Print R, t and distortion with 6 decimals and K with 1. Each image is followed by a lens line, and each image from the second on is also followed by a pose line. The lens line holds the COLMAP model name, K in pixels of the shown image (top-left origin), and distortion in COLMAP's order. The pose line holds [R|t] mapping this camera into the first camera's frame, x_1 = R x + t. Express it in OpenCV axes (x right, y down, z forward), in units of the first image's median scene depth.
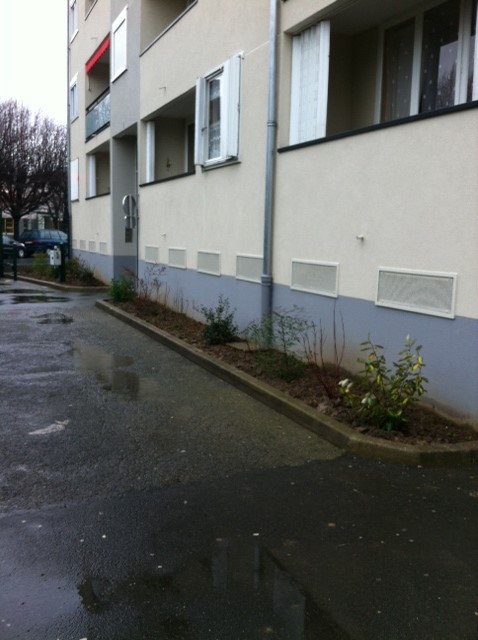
lens RADIAL K [[620.5, 0, 239.0], [0, 620.5, 320.0], [0, 0, 1]] dist [0.013336, -0.122537]
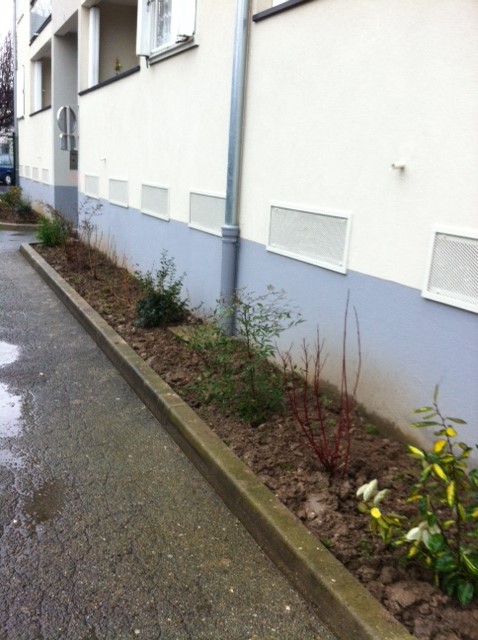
lens RADIAL K [[620.5, 0, 239.0], [0, 620.5, 320.0], [0, 0, 1]] dist [0.013336, -0.122537]
pose [[0.999357, 0.023995, 0.026649, 0.034720], [-0.026636, 0.994259, 0.103629, -0.037717], [-0.024010, -0.104272, 0.994259, 0.326585]]
